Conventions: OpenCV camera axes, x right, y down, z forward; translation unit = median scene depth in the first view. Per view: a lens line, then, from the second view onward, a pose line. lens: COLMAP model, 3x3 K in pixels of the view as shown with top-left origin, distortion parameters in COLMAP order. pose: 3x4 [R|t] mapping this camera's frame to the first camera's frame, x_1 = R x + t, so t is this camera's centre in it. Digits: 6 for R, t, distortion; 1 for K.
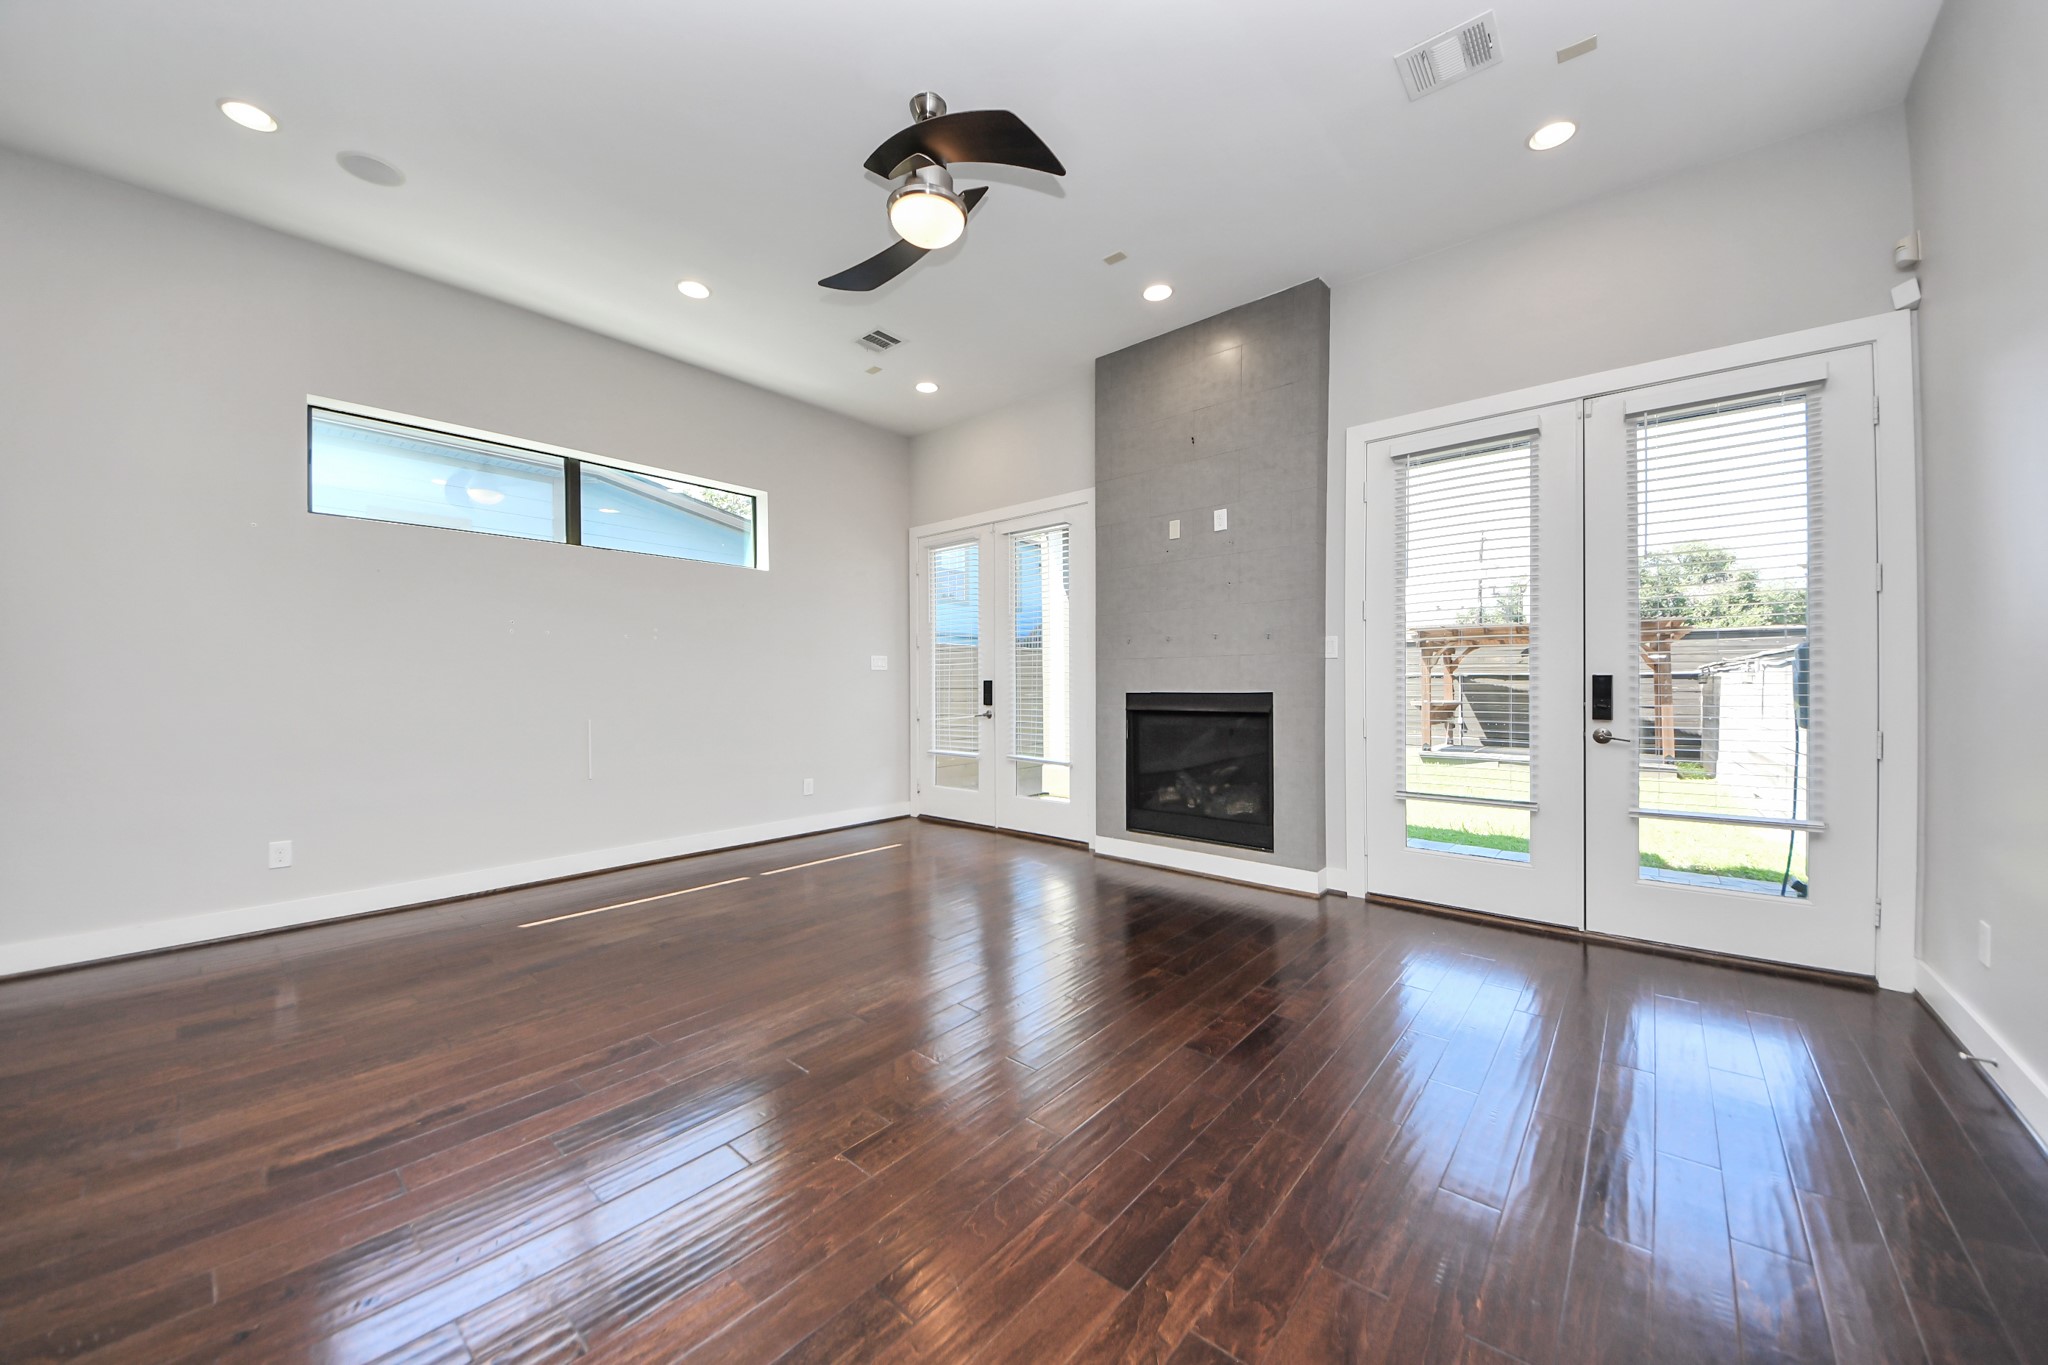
lens RADIAL K [[714.0, 0, 1021.5], [0, 714.0, 685.4], [0, 0, 1]] dist [0.000049, 0.000013]
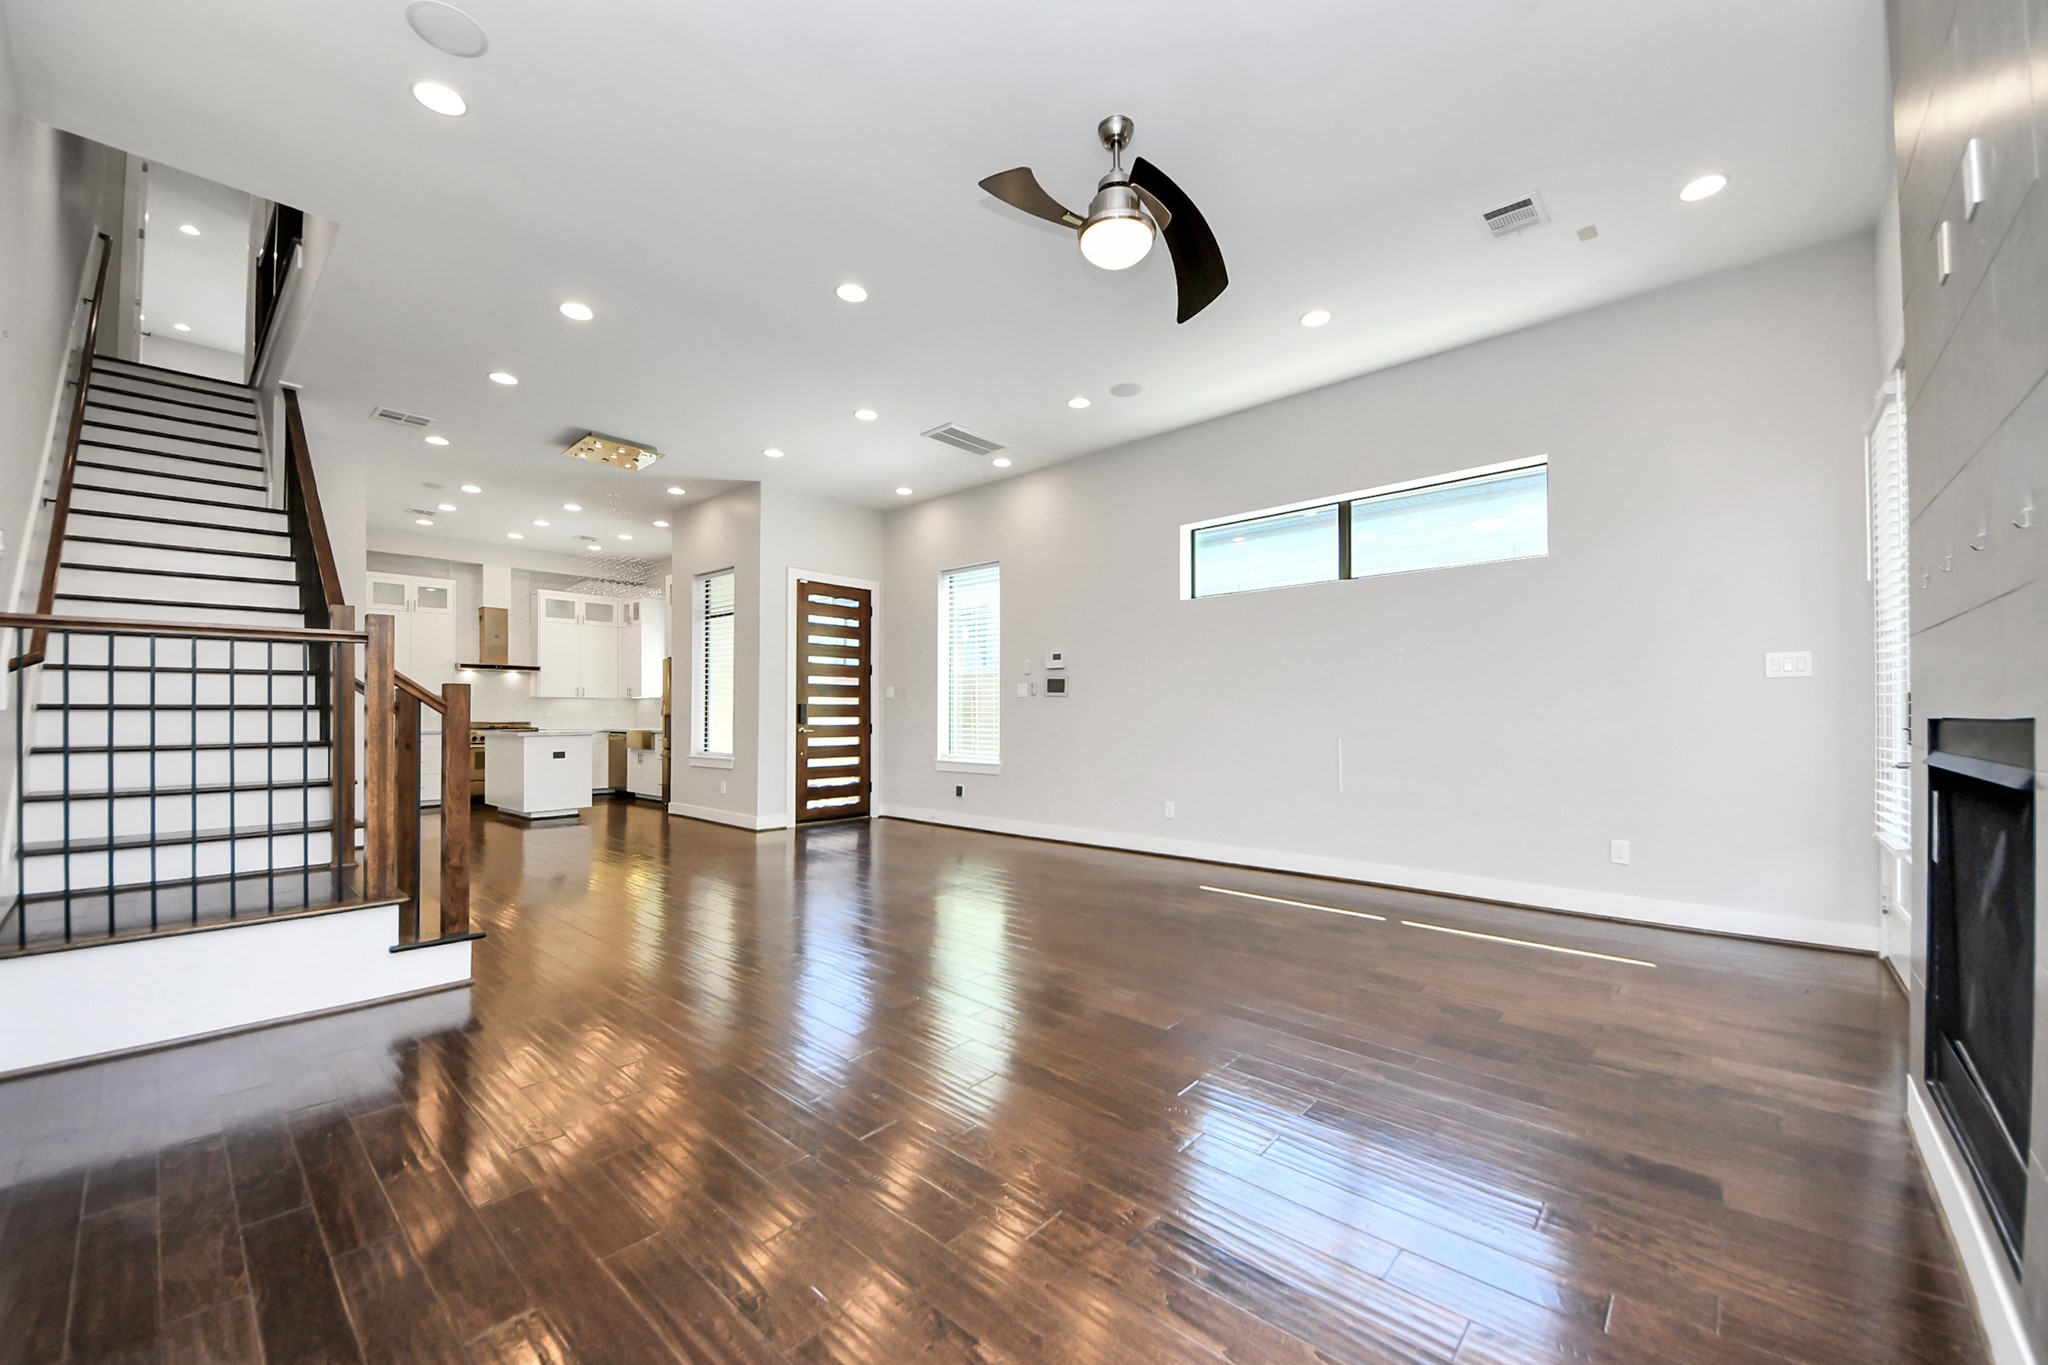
lens RADIAL K [[729.2, 0, 1023.1], [0, 729.2, 696.3], [0, 0, 1]] dist [0.001397, 0.000095]
pose [[0.028897, -0.007521, -0.999554, 0.548832], [0.006961, 0.999949, -0.007323, -0.008218], [0.999558, -0.006746, 0.028948, 0.525824]]
